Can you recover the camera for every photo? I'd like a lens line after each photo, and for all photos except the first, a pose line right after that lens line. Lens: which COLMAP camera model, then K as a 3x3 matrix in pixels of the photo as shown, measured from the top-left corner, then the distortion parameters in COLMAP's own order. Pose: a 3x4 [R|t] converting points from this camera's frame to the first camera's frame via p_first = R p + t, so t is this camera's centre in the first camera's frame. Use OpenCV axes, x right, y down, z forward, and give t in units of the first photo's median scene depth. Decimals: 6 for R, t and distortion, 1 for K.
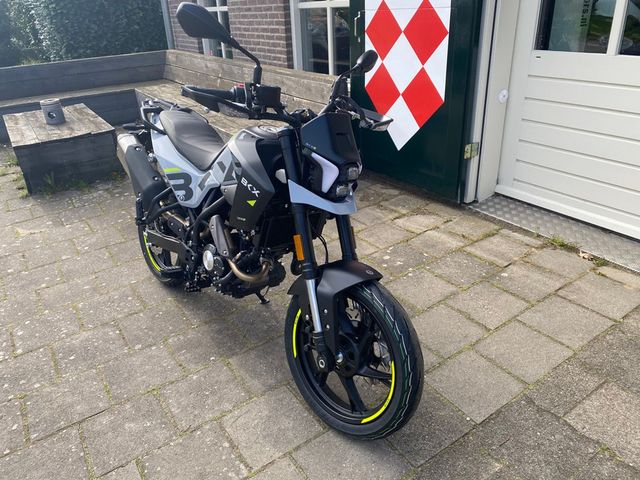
lens RADIAL K [[481.7, 0, 320.0], [0, 481.7, 240.0], [0, 0, 1]] dist [0.044038, -0.063170]
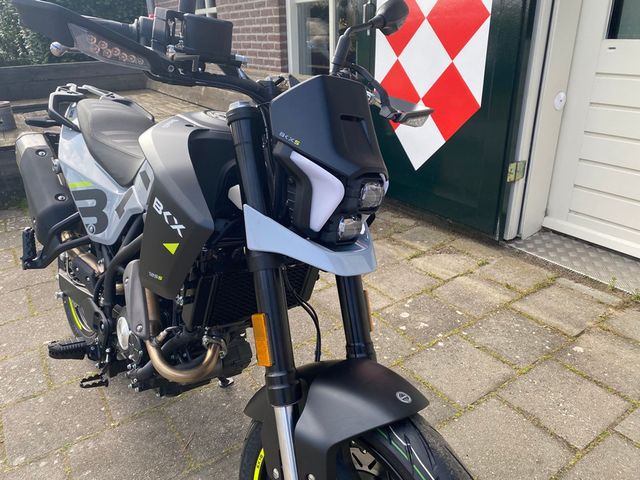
lens RADIAL K [[482.8, 0, 320.0], [0, 482.8, 240.0], [0, 0, 1]] dist [0.001332, 0.002441]
pose [[0.999698, 0.024170, 0.004403, 0.007547], [-0.023921, 0.998475, -0.049761, -0.039126], [-0.005599, 0.049641, 0.998751, 0.300863]]
